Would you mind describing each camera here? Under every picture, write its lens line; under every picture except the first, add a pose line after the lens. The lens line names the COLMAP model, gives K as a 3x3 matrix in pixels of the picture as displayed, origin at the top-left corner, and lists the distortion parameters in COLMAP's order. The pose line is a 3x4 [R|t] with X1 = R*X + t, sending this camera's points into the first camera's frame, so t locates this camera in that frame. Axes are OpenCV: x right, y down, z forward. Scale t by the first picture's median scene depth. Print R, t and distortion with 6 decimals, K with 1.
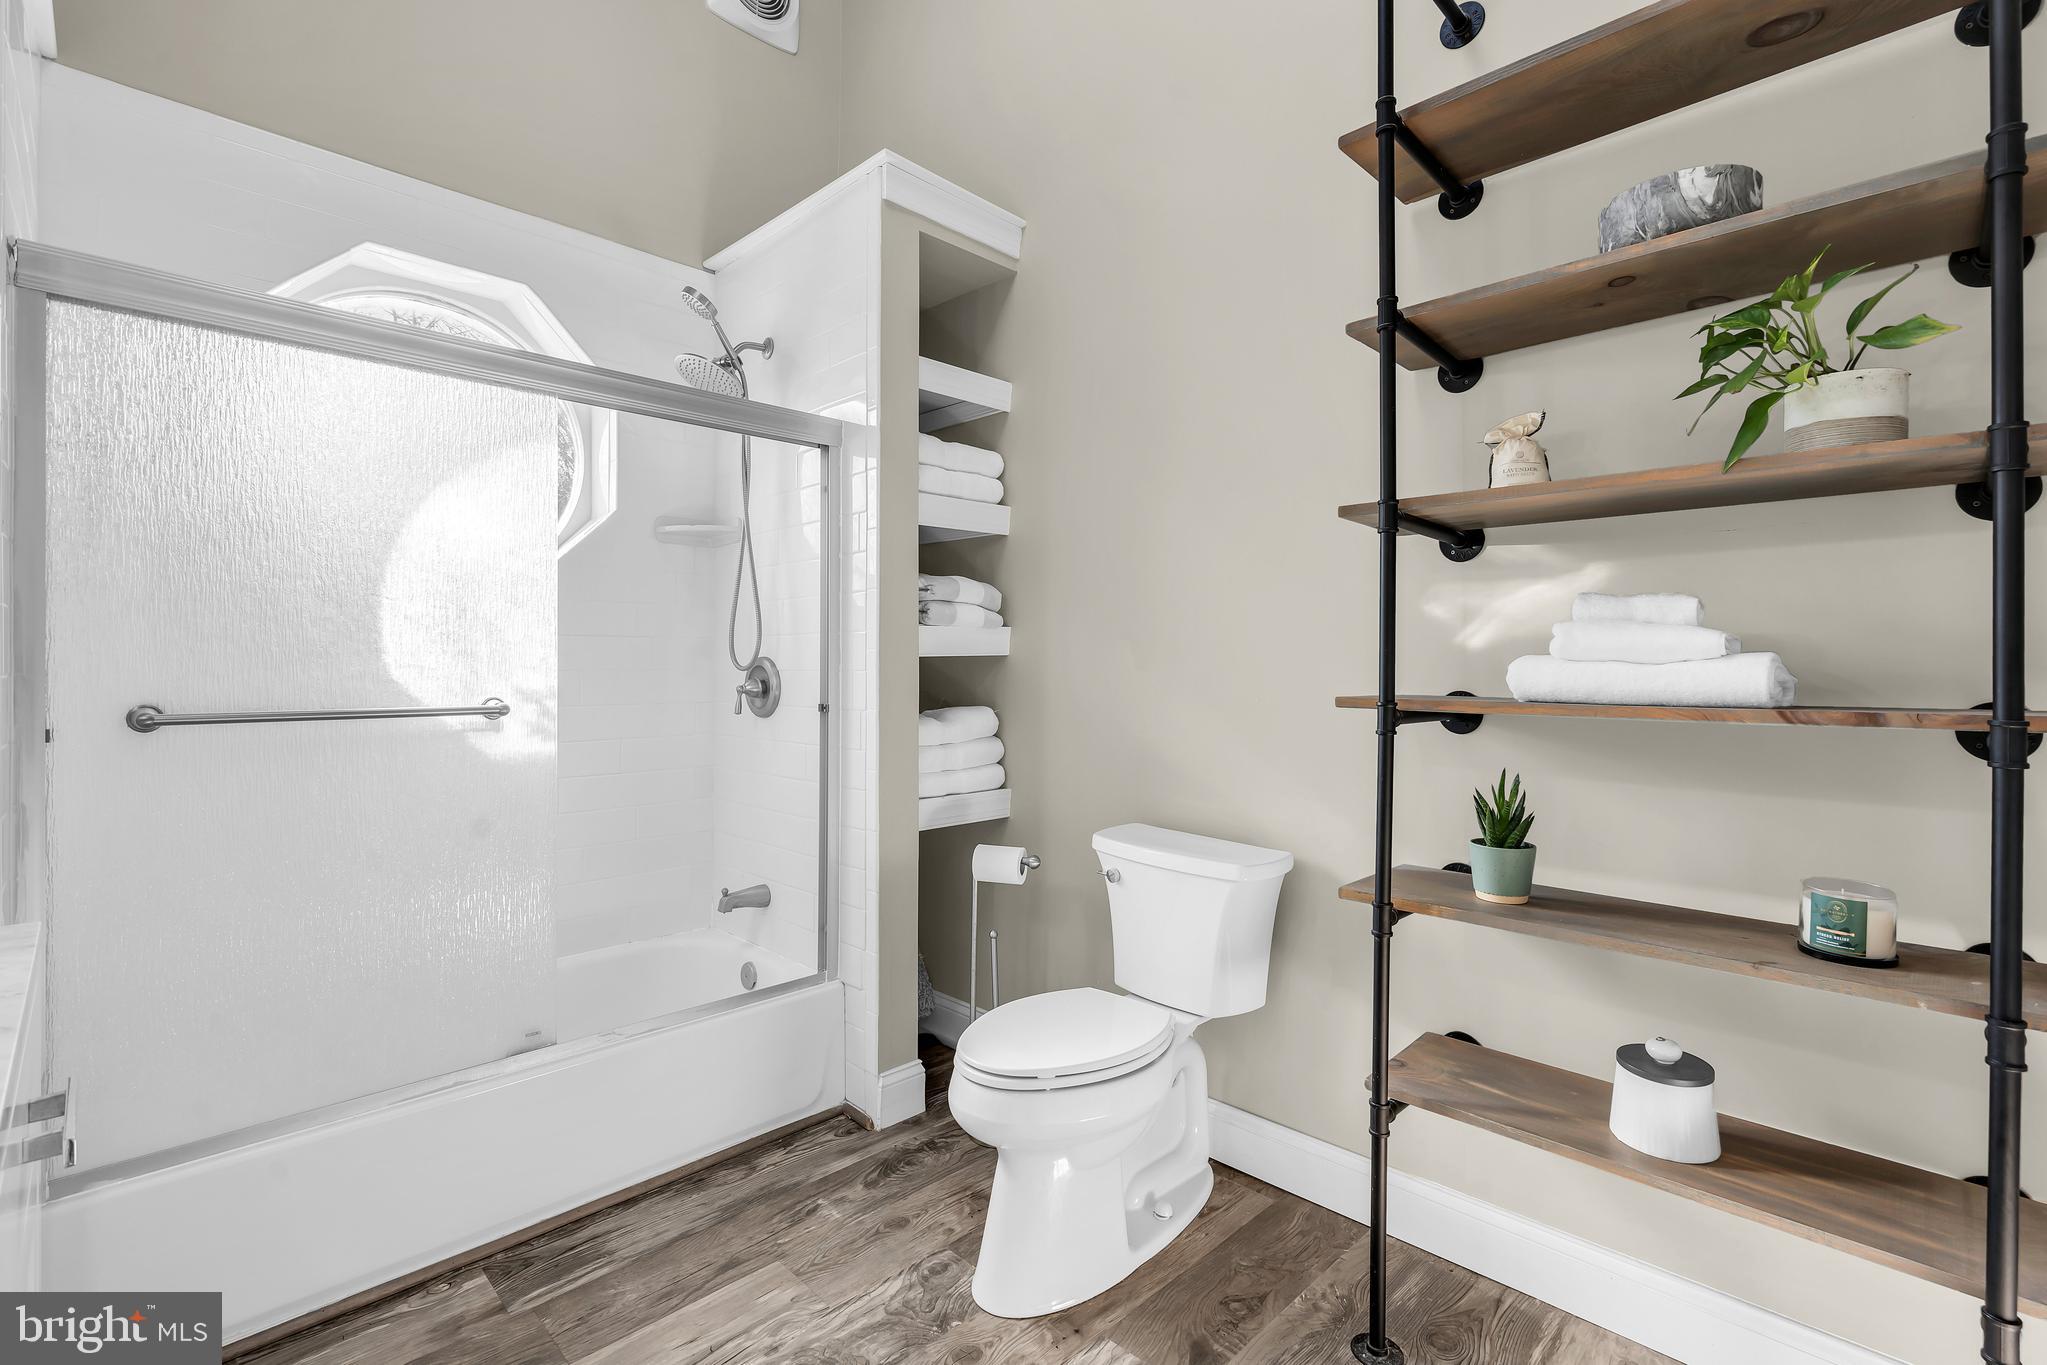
lens RADIAL K [[924.6, 0, 1023.9], [0, 924.6, 674.7], [0, 0, 1]] dist [-0.005284, 0.001488]
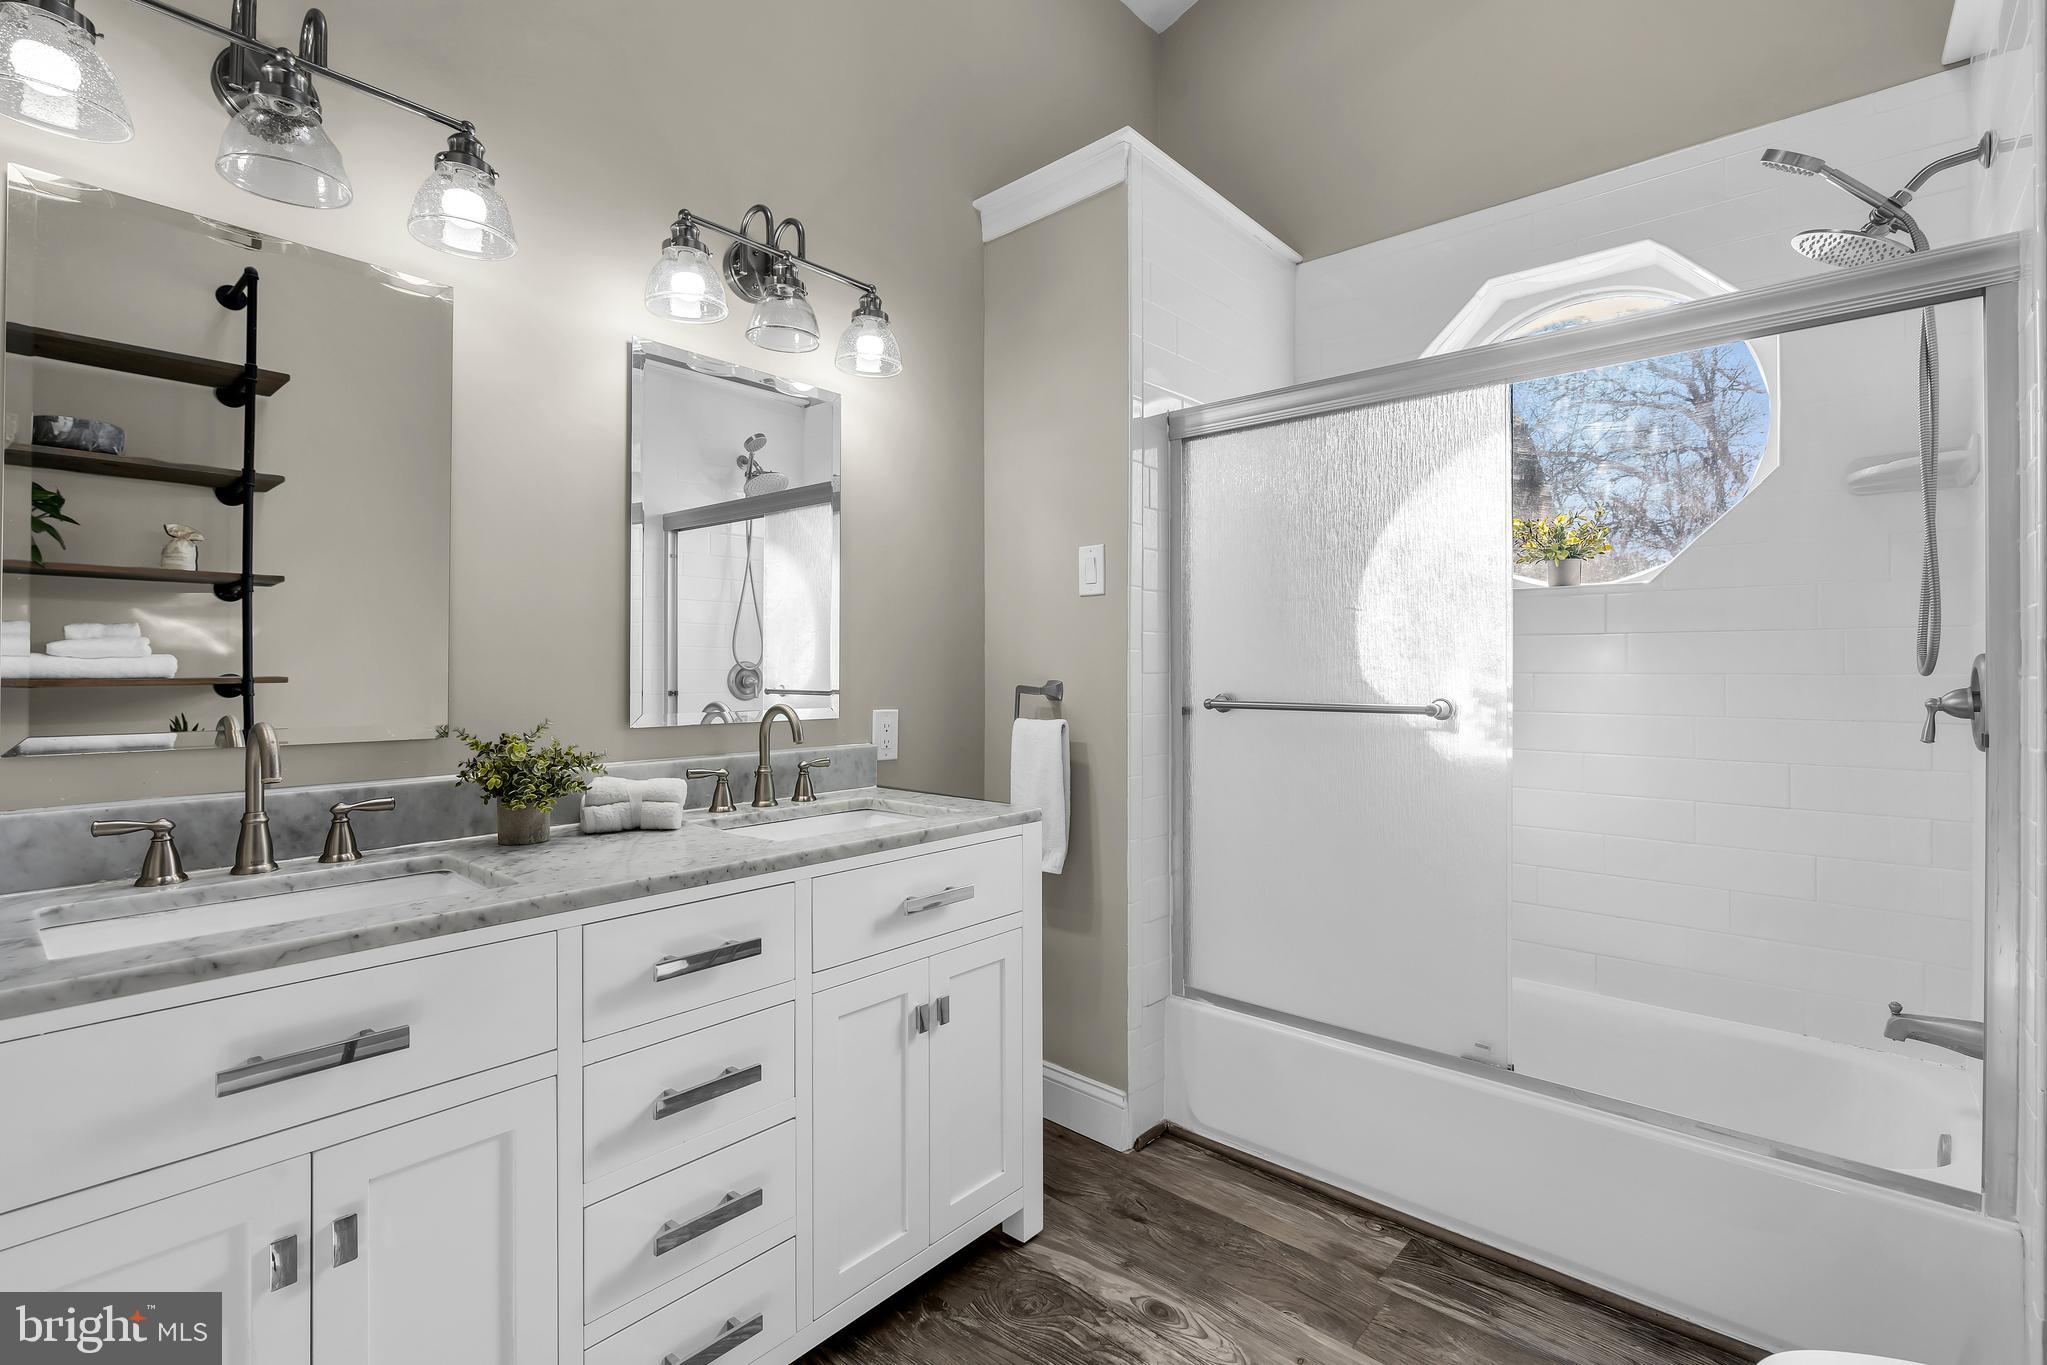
lens RADIAL K [[924.6, 0, 1023.8], [0, 924.6, 668.8], [0, 0, 1]] dist [-0.005284, 0.001488]
pose [[0.061639, 0.002090, -0.998096, 0.439036], [-0.009592, 0.999953, 0.001502, -0.005803], [0.998052, 0.009481, 0.061656, 0.487019]]
